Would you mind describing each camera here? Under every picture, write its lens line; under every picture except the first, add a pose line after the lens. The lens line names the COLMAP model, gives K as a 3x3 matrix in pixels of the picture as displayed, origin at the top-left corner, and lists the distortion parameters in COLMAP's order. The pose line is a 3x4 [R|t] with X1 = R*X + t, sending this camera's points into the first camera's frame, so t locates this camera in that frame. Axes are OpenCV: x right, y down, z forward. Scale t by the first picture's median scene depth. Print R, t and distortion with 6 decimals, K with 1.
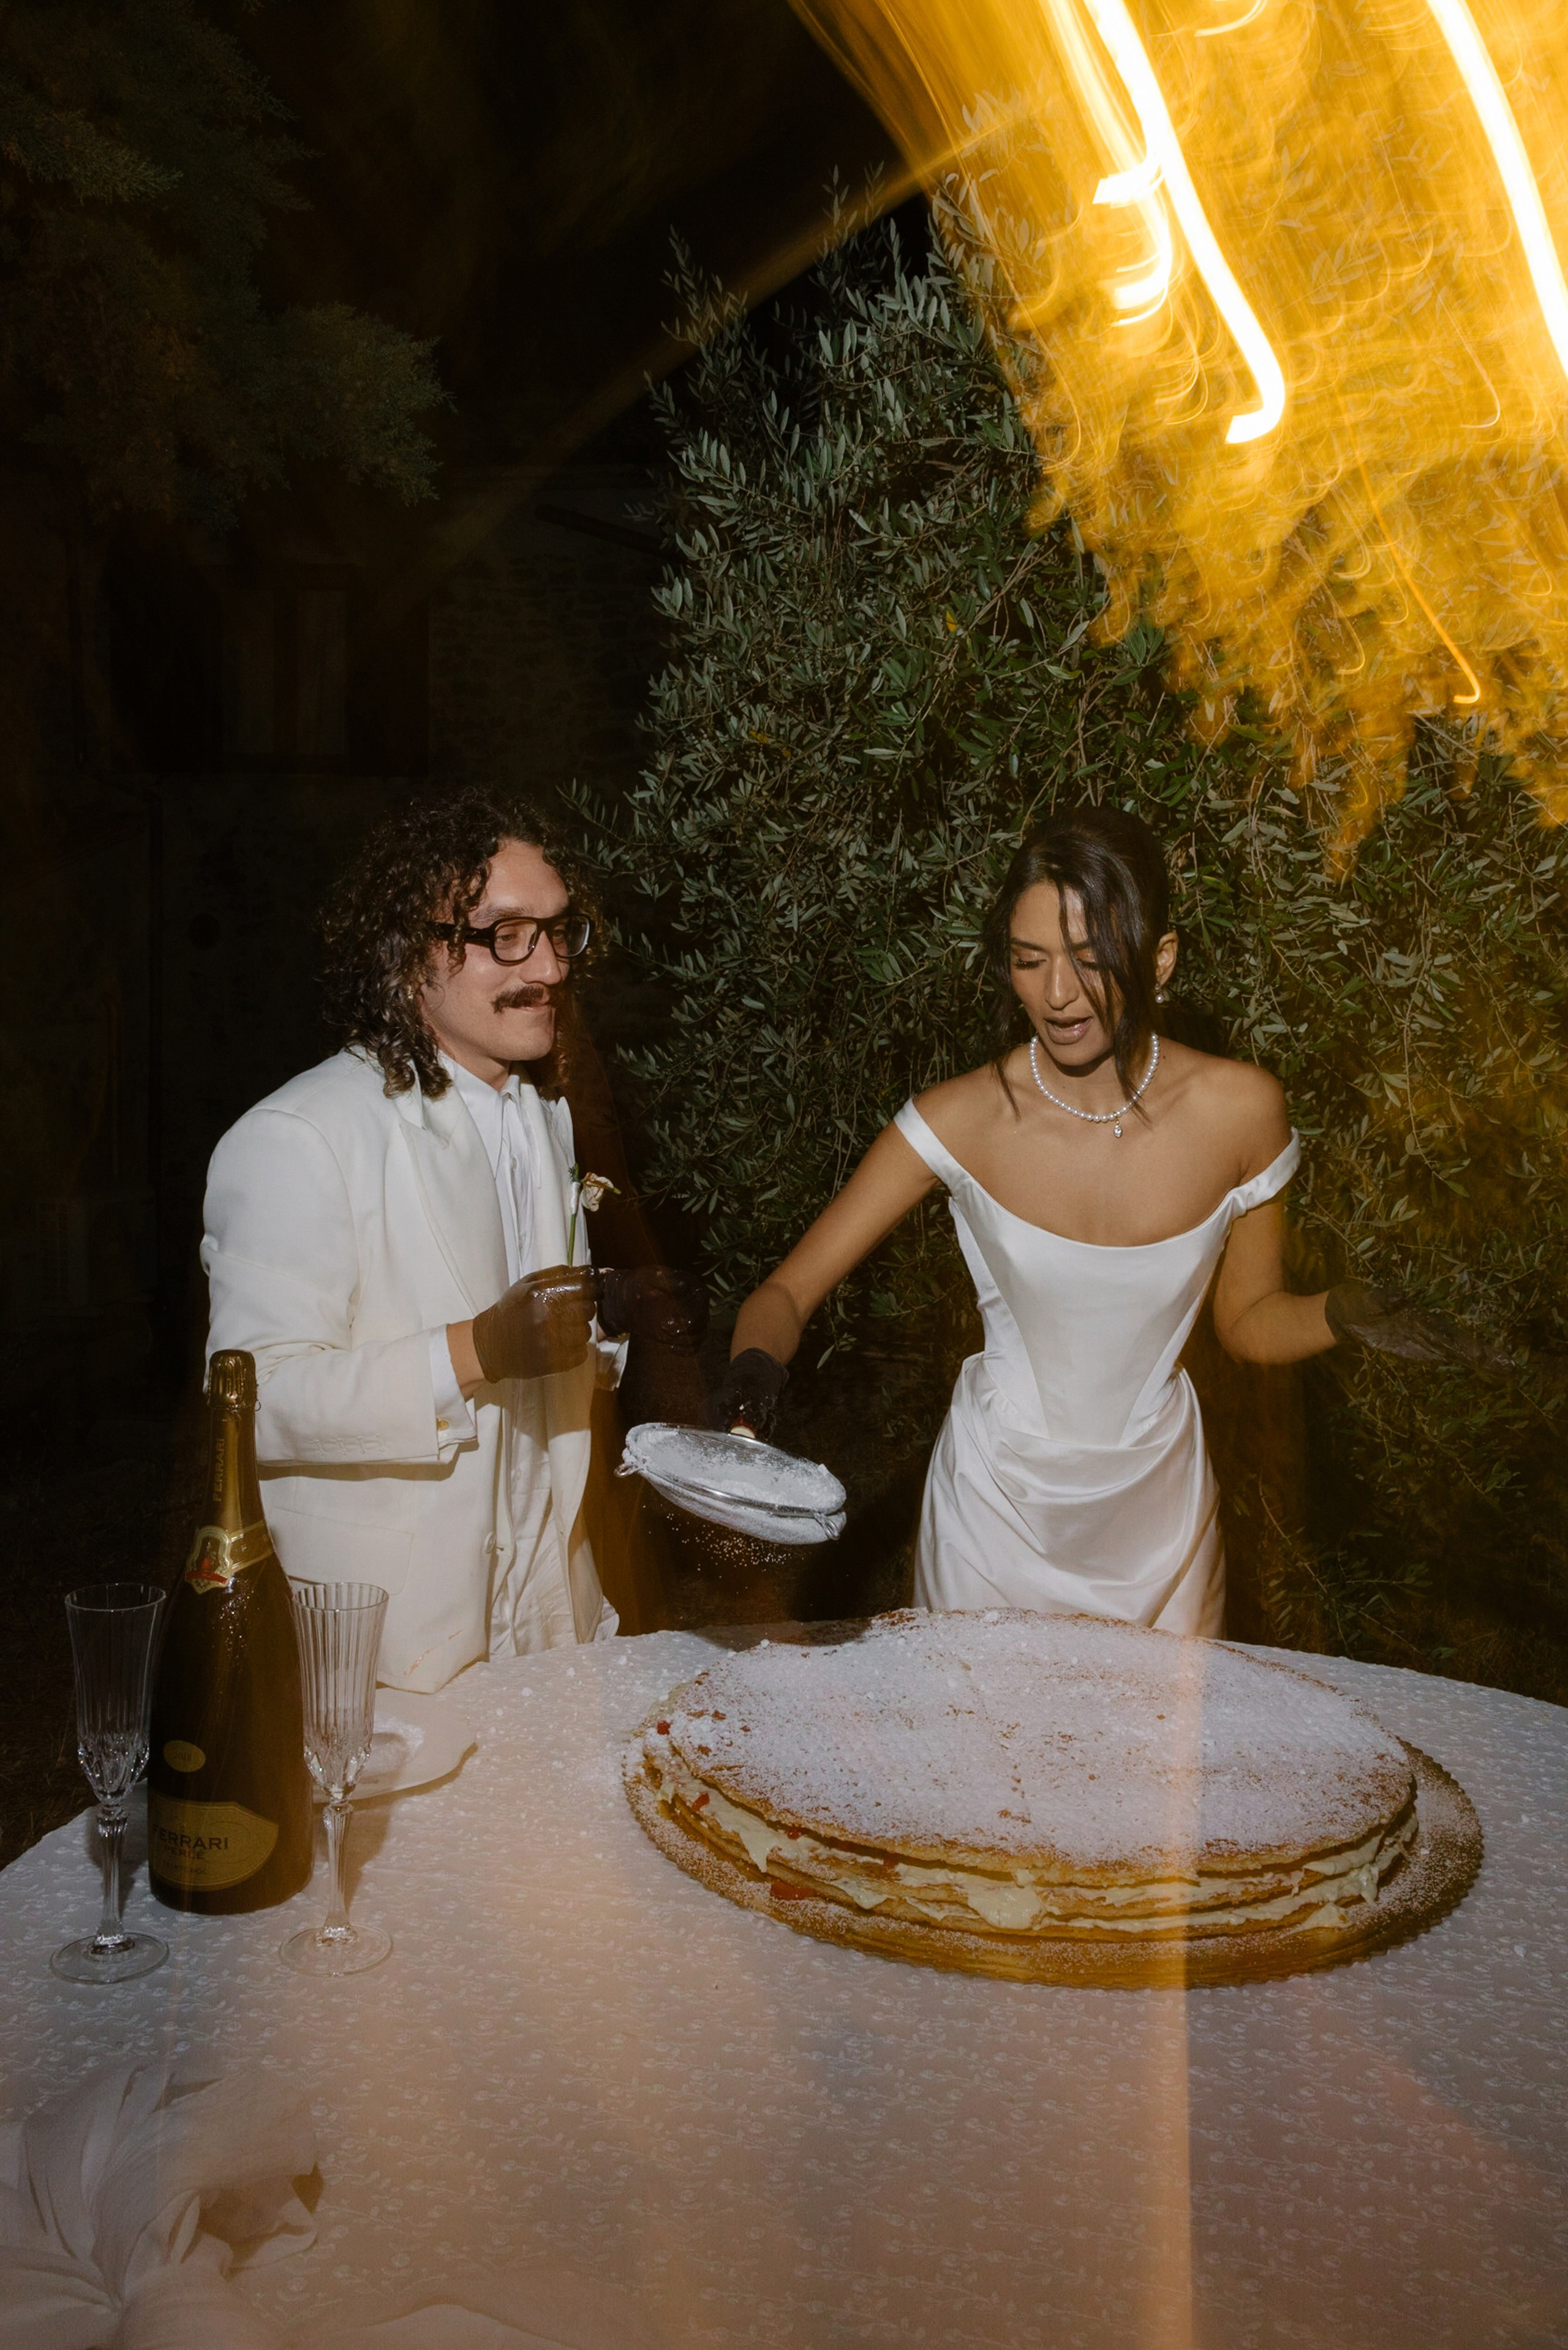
lens RADIAL K [[2079.2, 0, 784.0], [0, 2079.2, 1175.0], [0, 0, 1]] dist [0.008306, 0.001455]
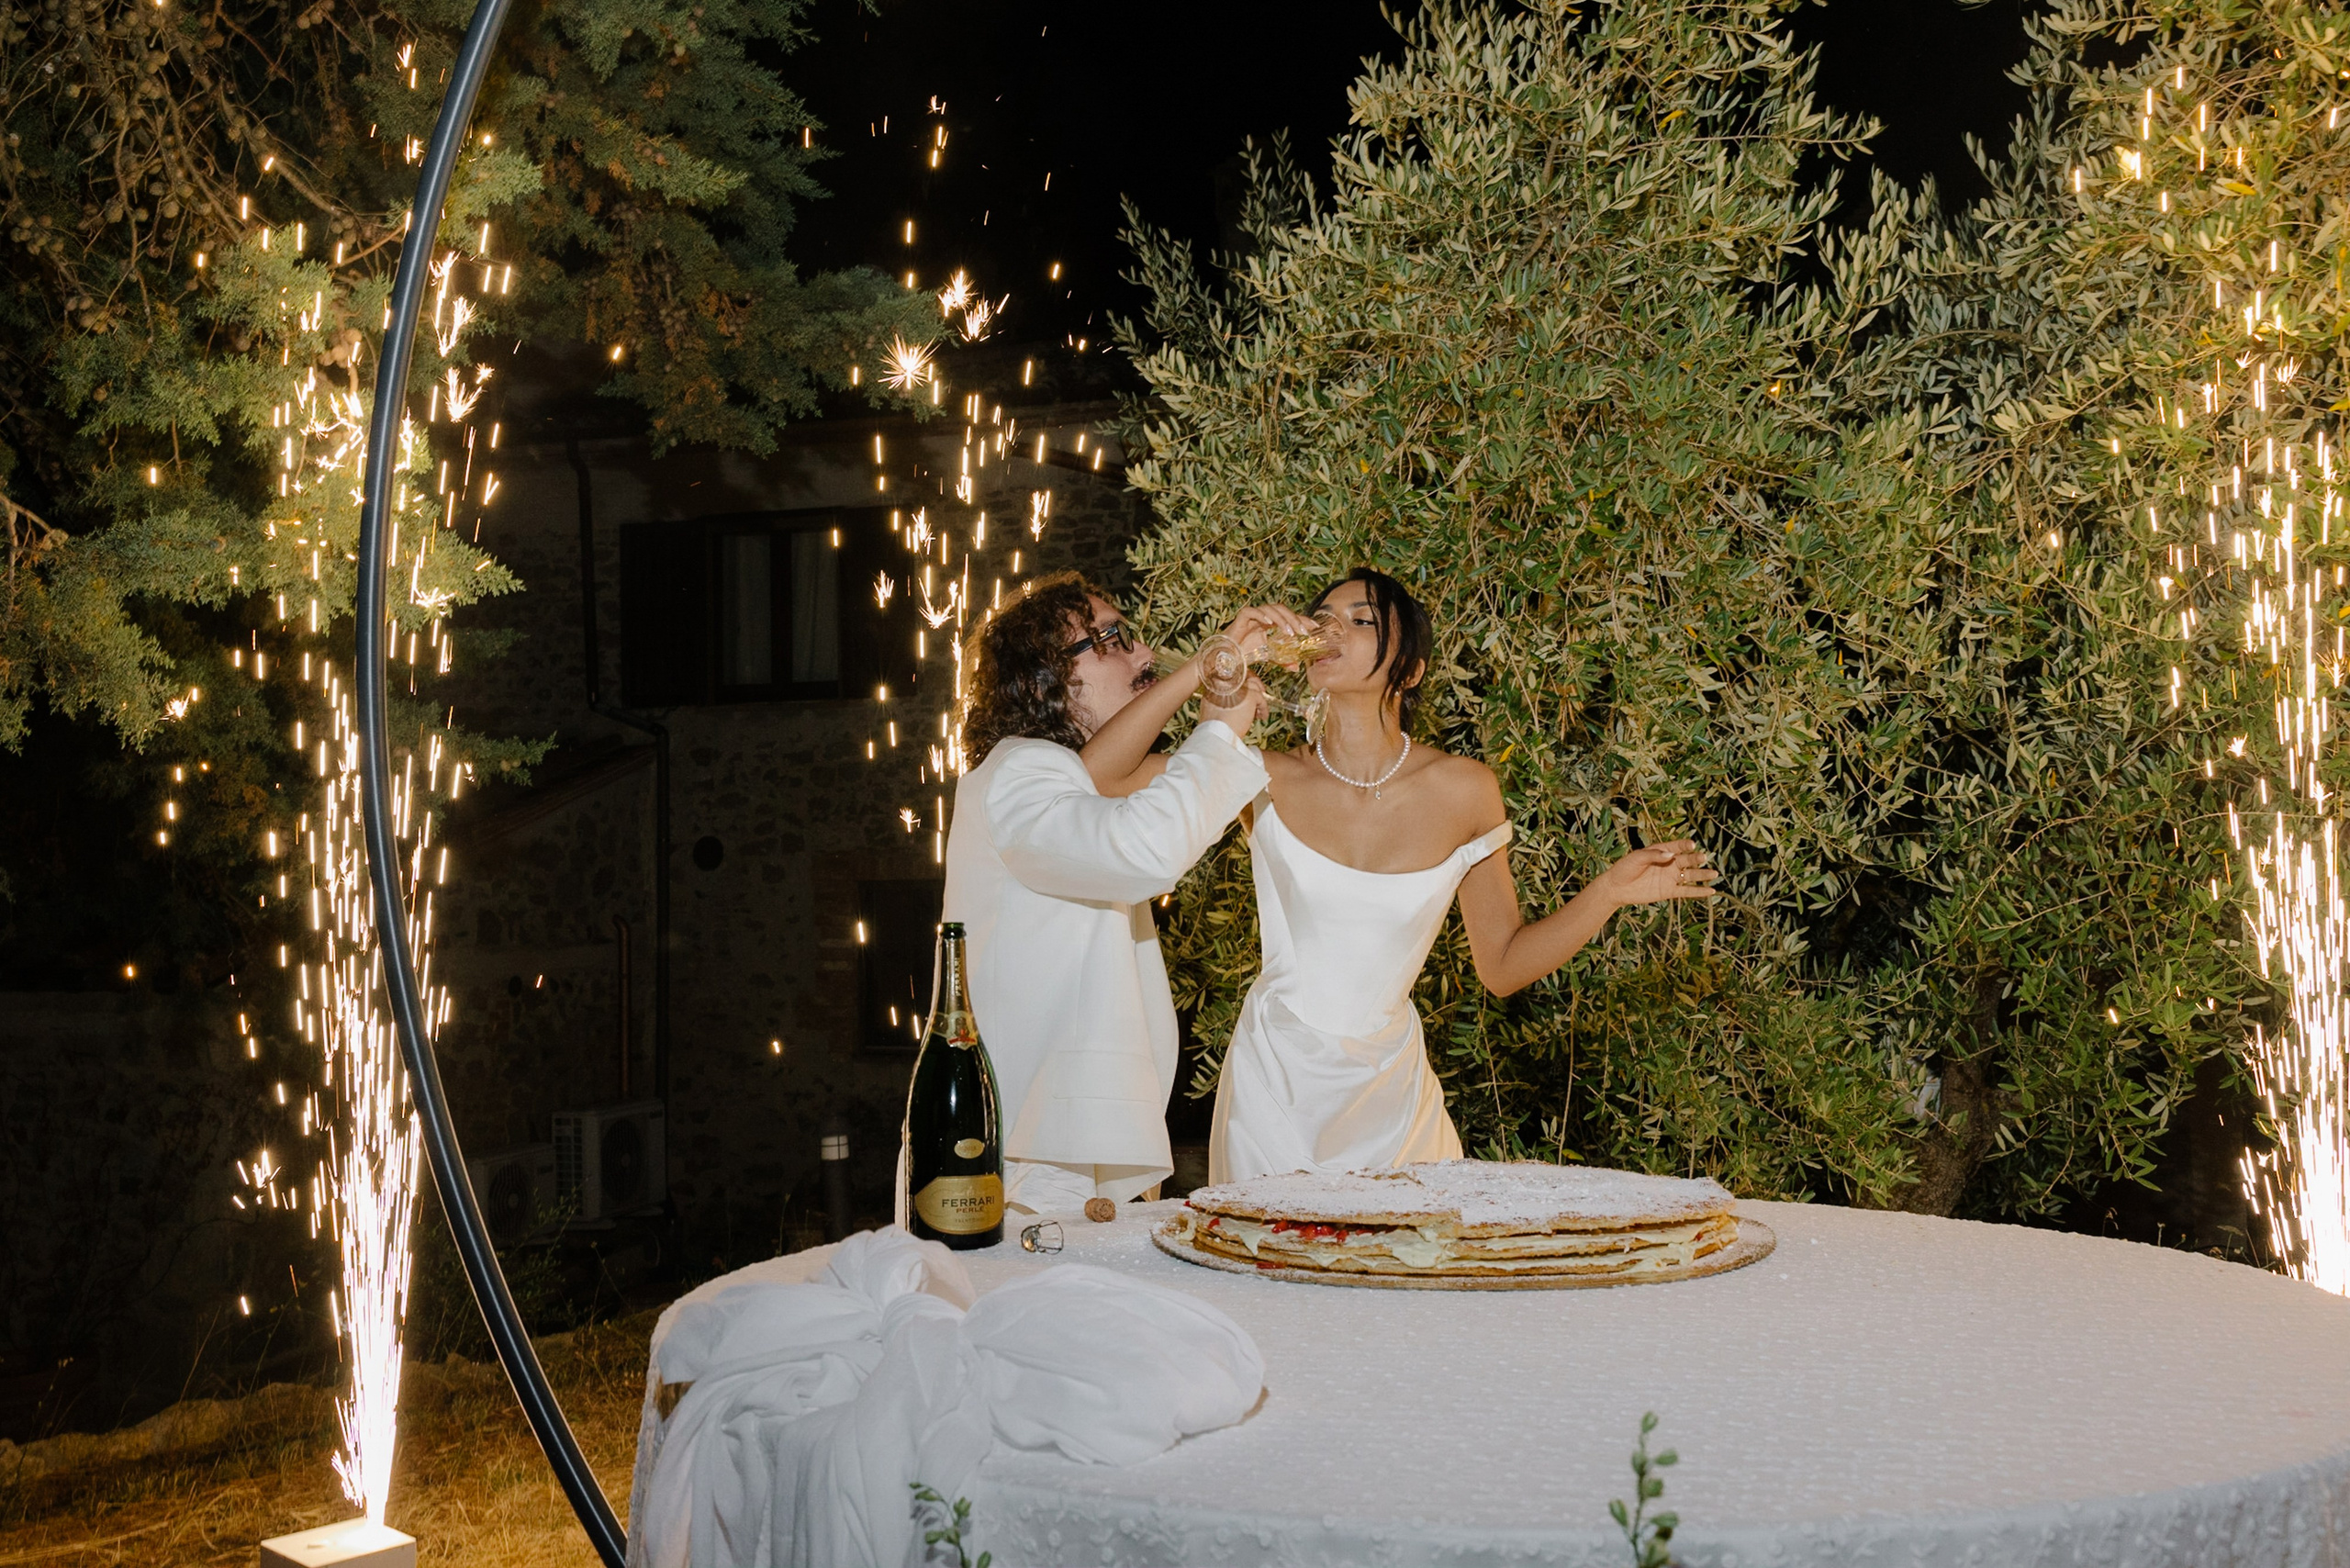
lens RADIAL K [[2020.3, 0, 1175.0], [0, 2020.3, 784.0], [0, 0, 1]] dist [0.001709, 0.000912]
pose [[0.997814, -0.053491, -0.038818, 0.001357], [0.047529, 0.988876, -0.140941, 0.070413], [0.045925, 0.138788, 0.989257, -0.150296]]
